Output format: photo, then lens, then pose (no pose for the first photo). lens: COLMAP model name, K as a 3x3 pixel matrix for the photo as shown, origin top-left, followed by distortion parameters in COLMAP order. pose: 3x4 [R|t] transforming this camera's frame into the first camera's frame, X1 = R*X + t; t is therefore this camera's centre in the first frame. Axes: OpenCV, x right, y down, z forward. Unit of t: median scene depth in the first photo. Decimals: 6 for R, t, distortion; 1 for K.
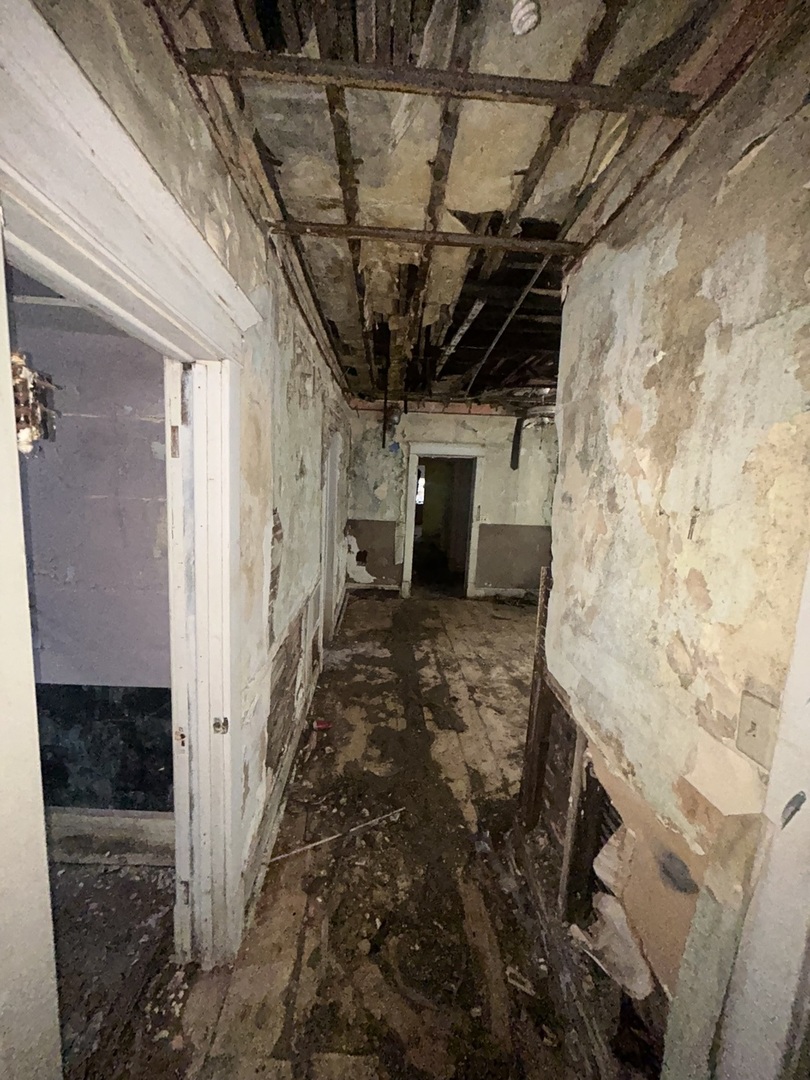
lens RADIAL K [[422.2, 0, 400.8], [0, 422.2, 537.6], [0, 0, 1]] dist [-0.007393, 0.000169]
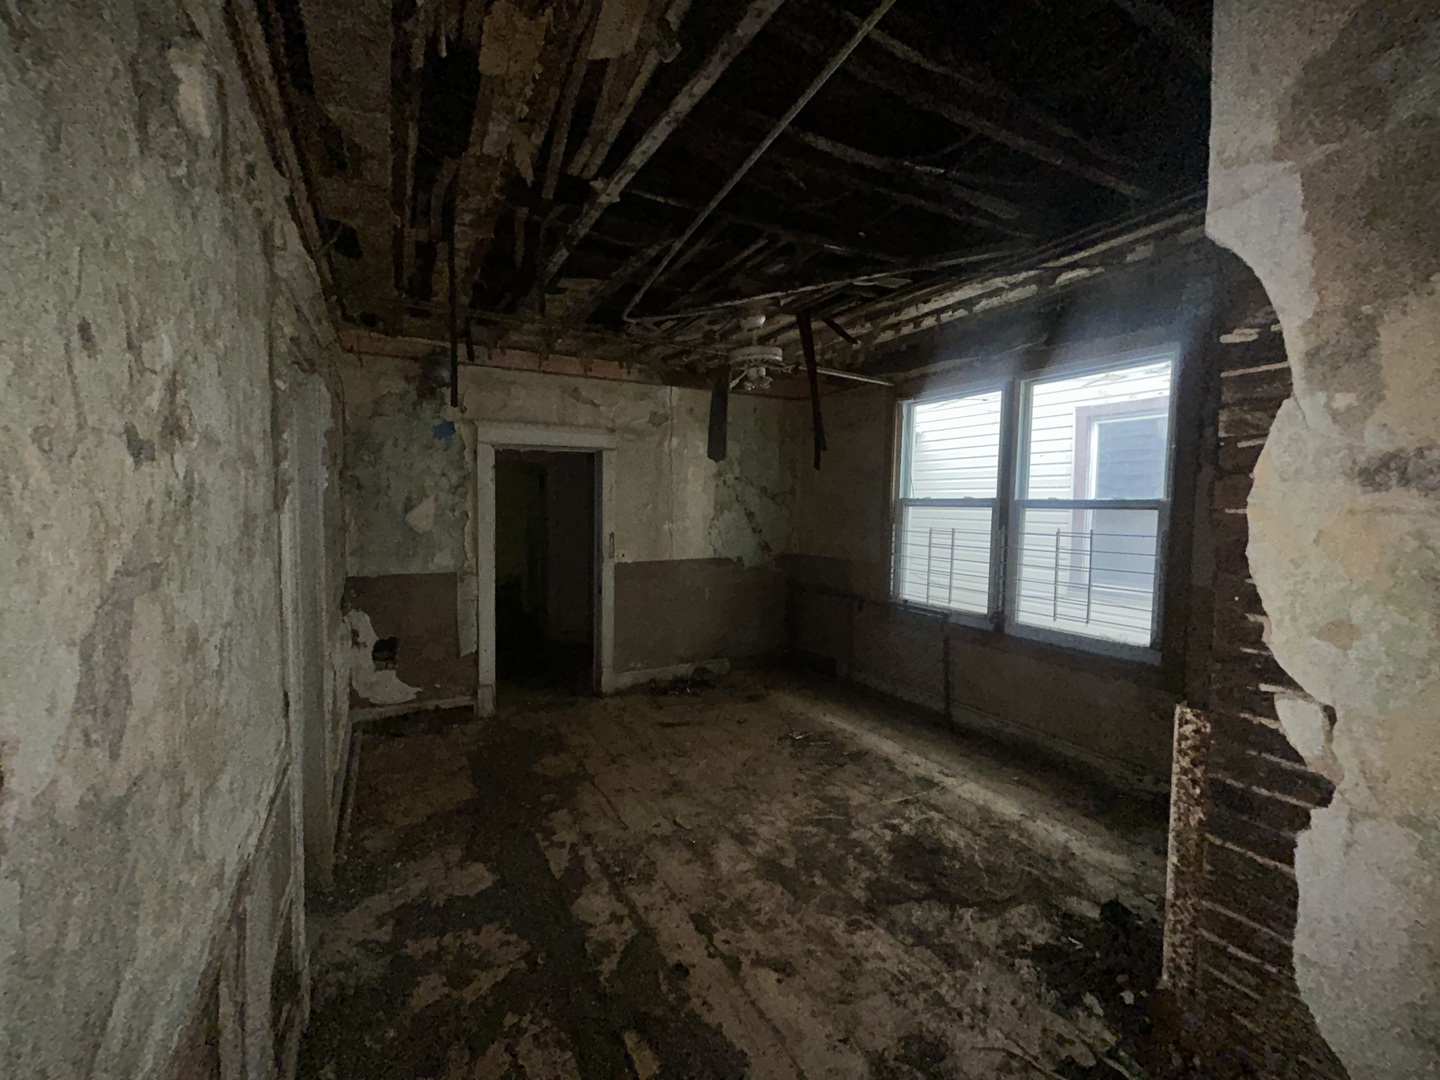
lens RADIAL K [[563.0, 0, 713.5], [0, 563.0, 538.8], [0, 0, 1]] dist [-0.007393, 0.000169]
pose [[0.886413, -0.063280, 0.458550, -0.060232], [0.092980, 0.994762, -0.042460, -0.027340], [-0.453461, 0.080273, 0.887654, 0.315076]]
